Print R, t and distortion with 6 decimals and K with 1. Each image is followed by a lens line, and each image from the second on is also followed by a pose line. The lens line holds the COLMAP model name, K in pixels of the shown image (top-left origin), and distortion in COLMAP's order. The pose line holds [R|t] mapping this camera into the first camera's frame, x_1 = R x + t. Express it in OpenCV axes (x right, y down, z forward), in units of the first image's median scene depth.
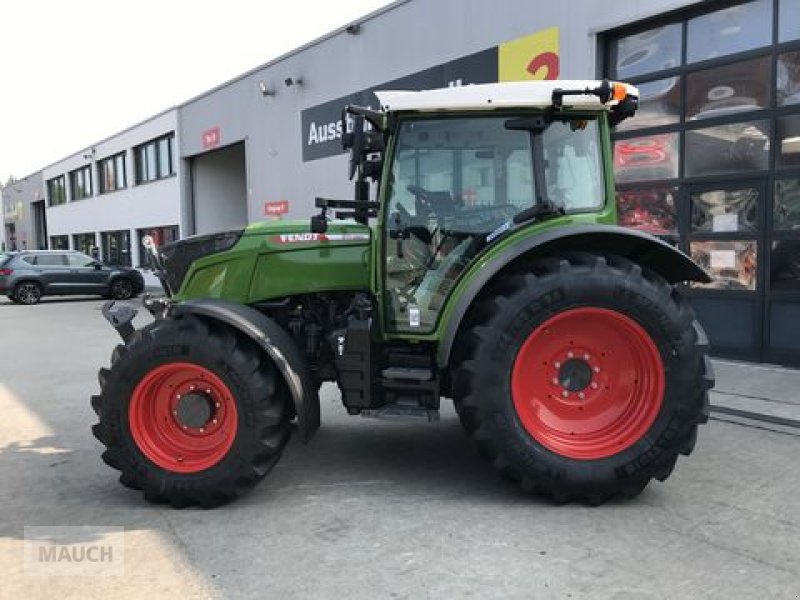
lens RADIAL K [[657.8, 0, 400.0], [0, 657.8, 300.0], [0, 0, 1]] dist [0.004201, 0.007087]
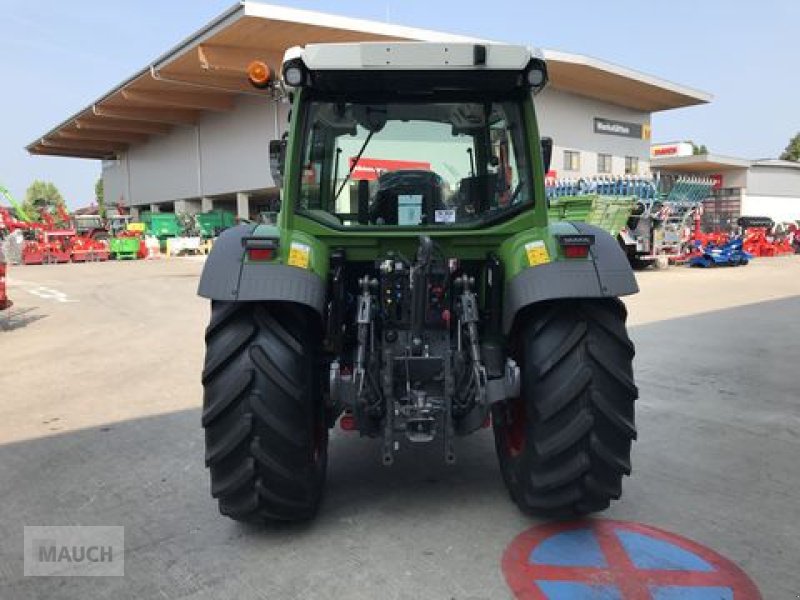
lens RADIAL K [[657.6, 0, 400.9], [0, 657.6, 290.0], [0, 0, 1]] dist [0.002645, 0.007094]
pose [[0.014728, 0.109588, -0.993868, 1.201412], [-0.073022, 0.991439, 0.108238, -0.133217], [0.997222, 0.070980, 0.022604, 1.147294]]
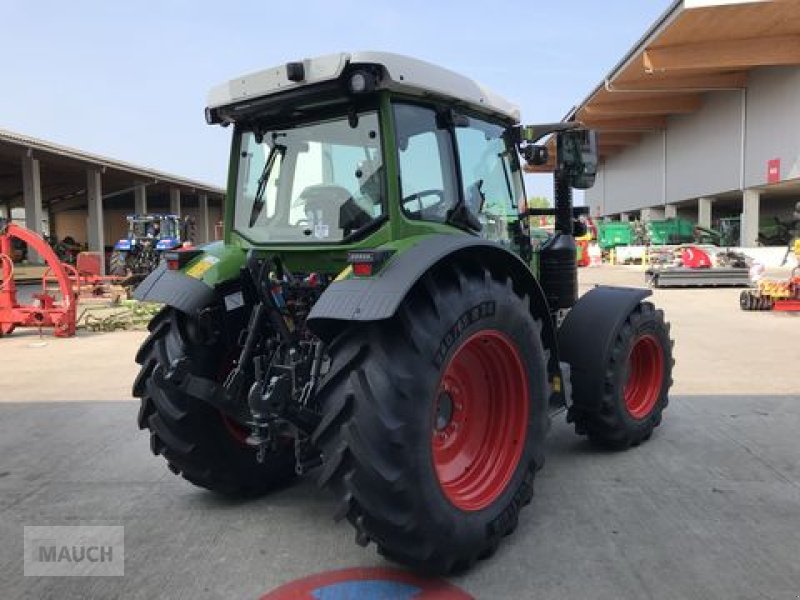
lens RADIAL K [[652.5, 0, 400.0], [0, 652.5, 300.0], [0, 0, 1]] dist [0.009733, 0.000467]
pose [[-0.658540, 0.093028, -0.746774, 0.914120], [-0.033016, 0.987803, 0.152169, -0.187050], [0.751821, 0.124865, -0.647436, 1.880955]]
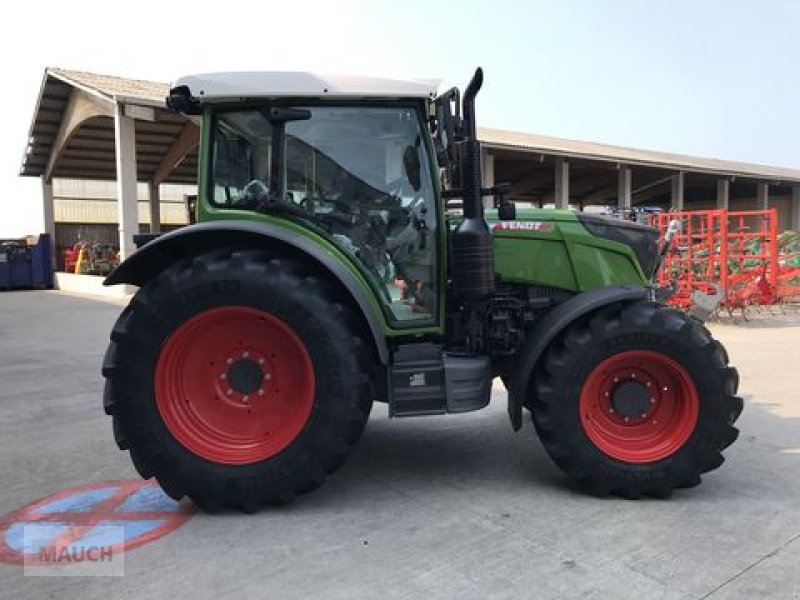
lens RADIAL K [[657.8, 0, 400.0], [0, 657.8, 300.0], [0, 0, 1]] dist [0.004201, 0.007087]
pose [[-0.999220, 0.032239, 0.022793, 0.003264], [0.035448, 0.986751, 0.158320, -0.174807], [-0.017387, 0.159004, -0.987125, 2.330205]]
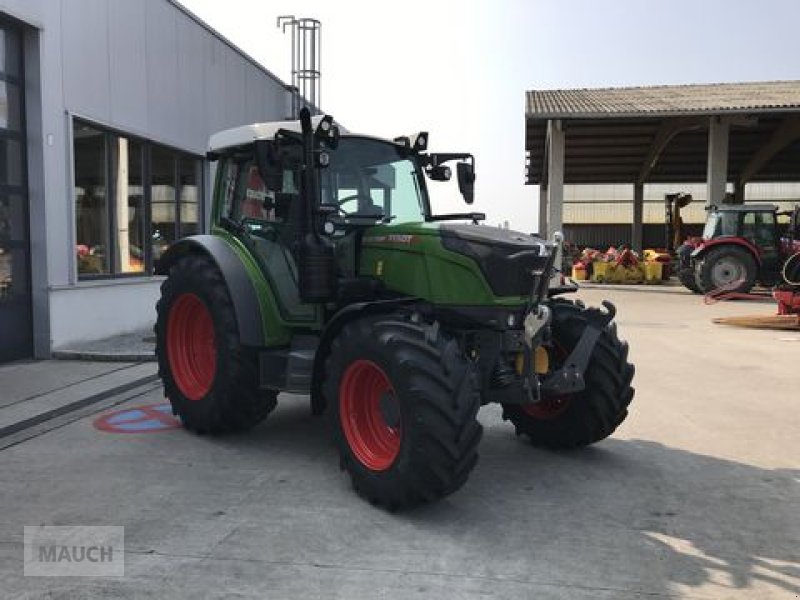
lens RADIAL K [[657.6, 0, 400.9], [0, 657.6, 290.0], [0, 0, 1]] dist [0.002645, 0.007094]
pose [[-0.668738, -0.028943, 0.742935, -1.038870], [0.070271, 0.992308, 0.101912, -0.145026], [-0.740170, 0.120359, -0.661561, 2.020244]]
